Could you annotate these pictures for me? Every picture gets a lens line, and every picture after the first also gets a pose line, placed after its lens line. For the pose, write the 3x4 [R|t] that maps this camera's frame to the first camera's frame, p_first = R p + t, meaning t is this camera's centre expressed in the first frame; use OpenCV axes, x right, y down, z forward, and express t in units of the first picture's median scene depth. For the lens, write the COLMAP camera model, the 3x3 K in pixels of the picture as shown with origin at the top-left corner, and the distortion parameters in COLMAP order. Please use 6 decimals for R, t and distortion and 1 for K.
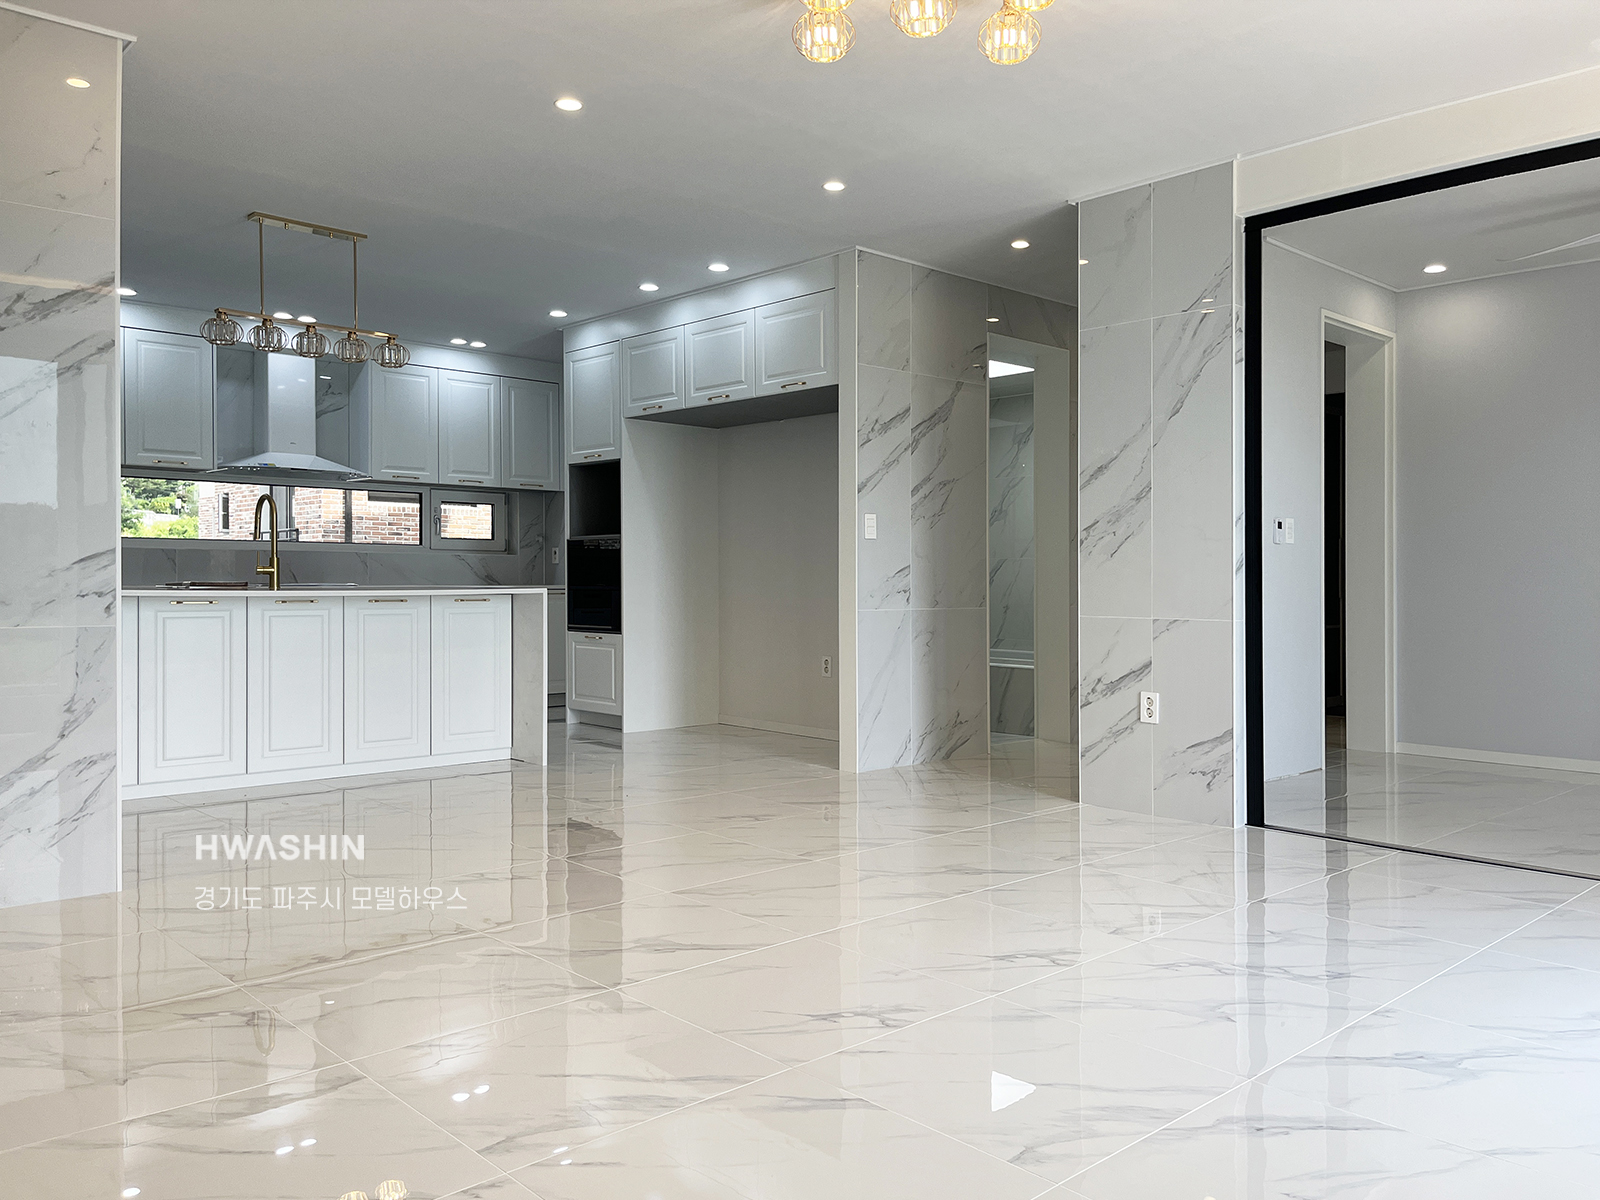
lens RADIAL K [[1162.0, 0, 792.4], [0, 1162.0, 589.2], [0, 0, 1]] dist [0.048701, -0.067134]
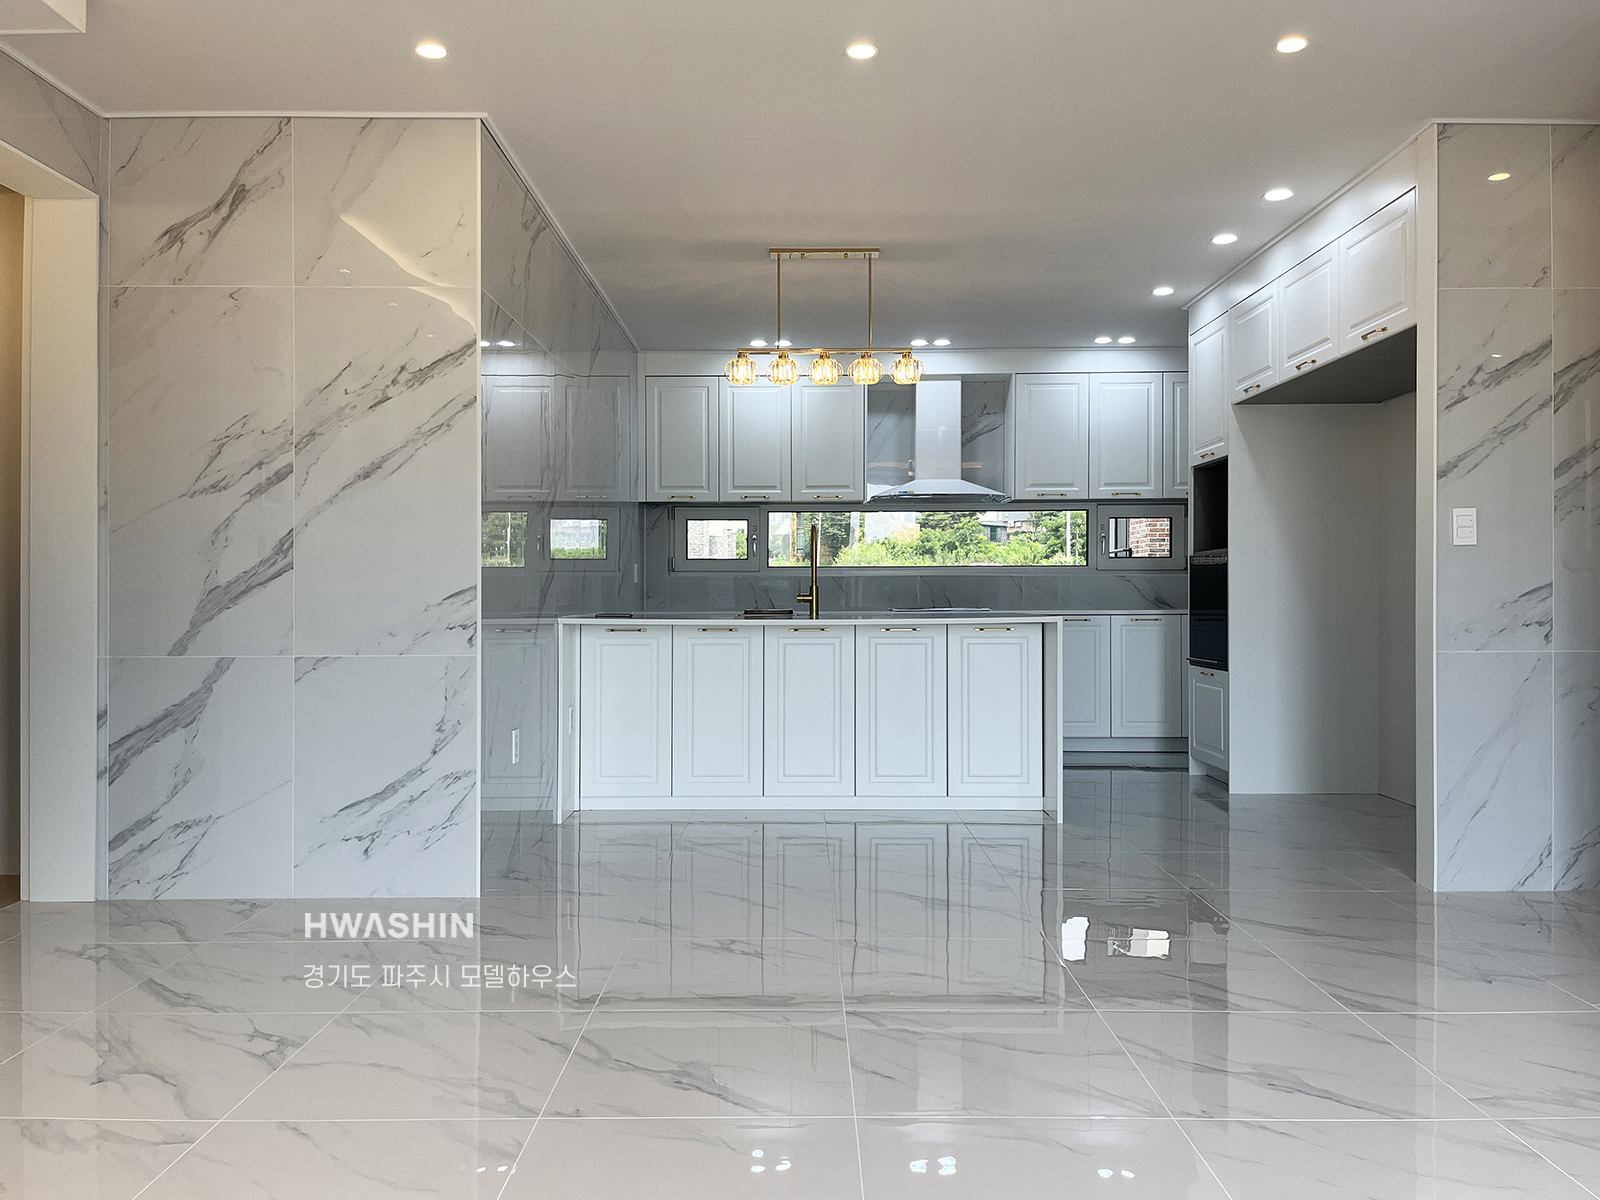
lens RADIAL K [[1201.5, 0, 818.5], [0, 1201.5, 599.6], [0, 0, 1]] dist [0.047842, -0.082600]
pose [[0.742143, -0.006328, -0.670211, 0.225381], [0.002594, 0.999975, -0.006569, -0.006933], [0.670236, 0.003137, 0.742141, 0.200395]]
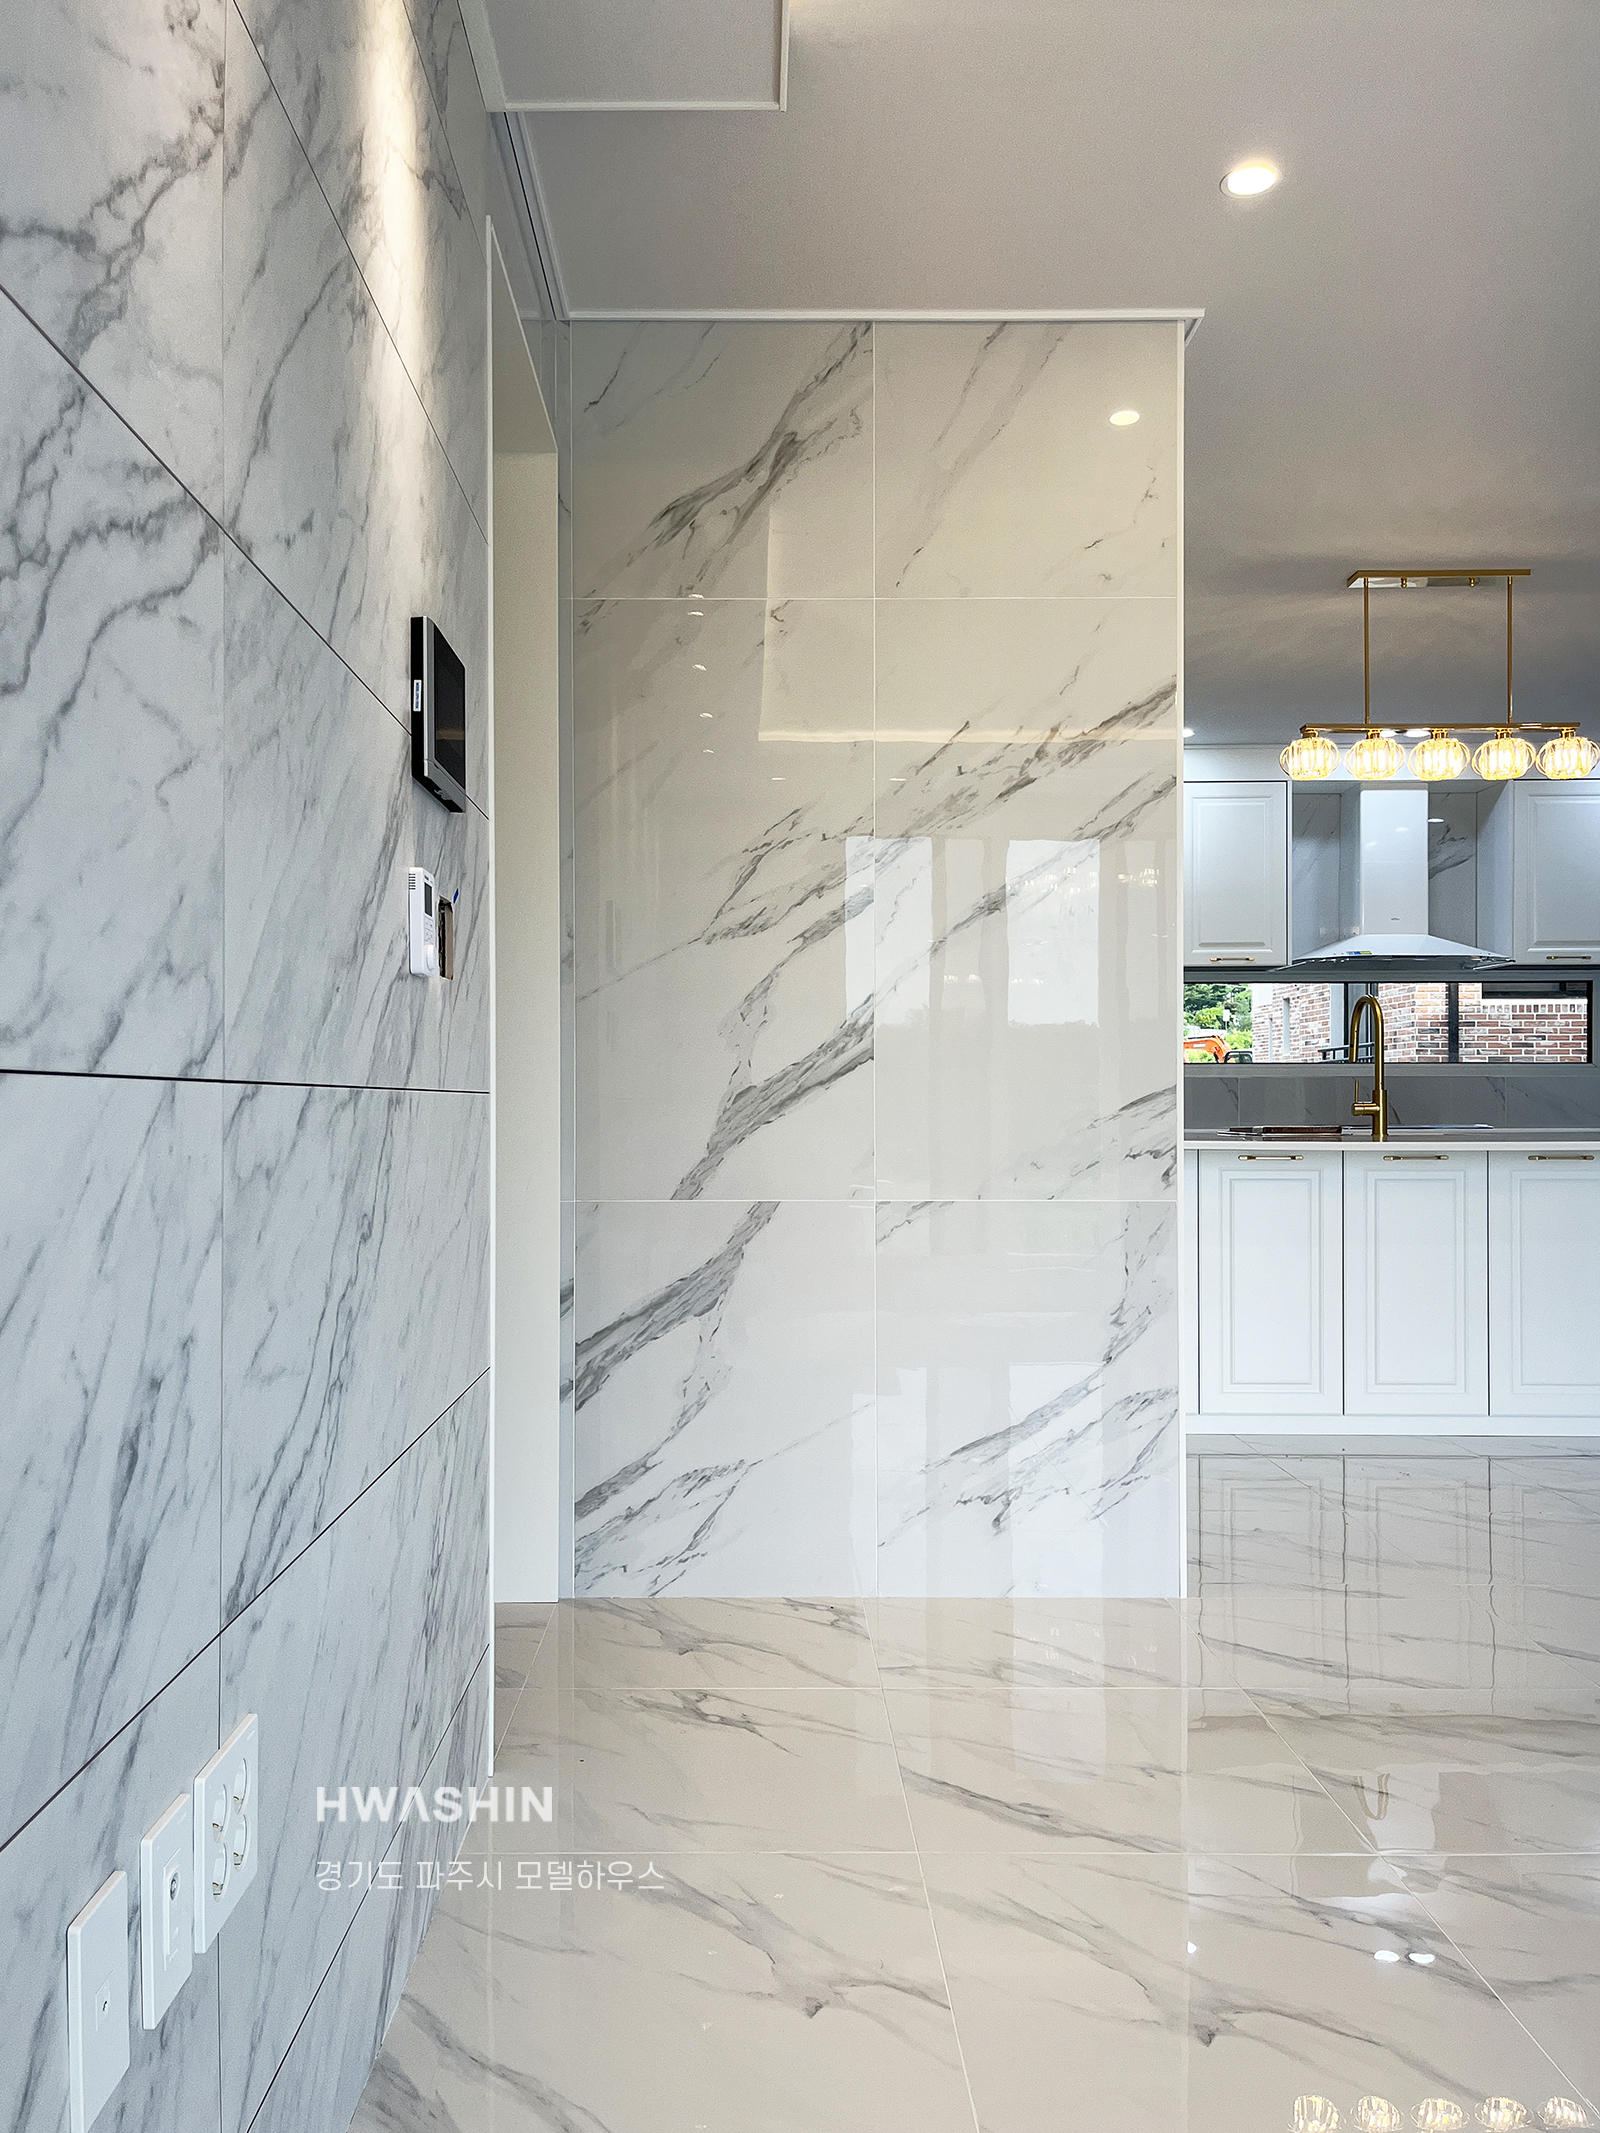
lens RADIAL K [[1583.0, 0, 799.1], [0, 1583.0, 1103.5], [0, 0, 1]] dist [0.032694, -0.006449]
pose [[0.734990, -0.007783, -0.678033, -0.063858], [-0.000023, 0.999934, -0.011504, -0.007634], [0.678078, 0.008471, 0.734942, 0.098568]]
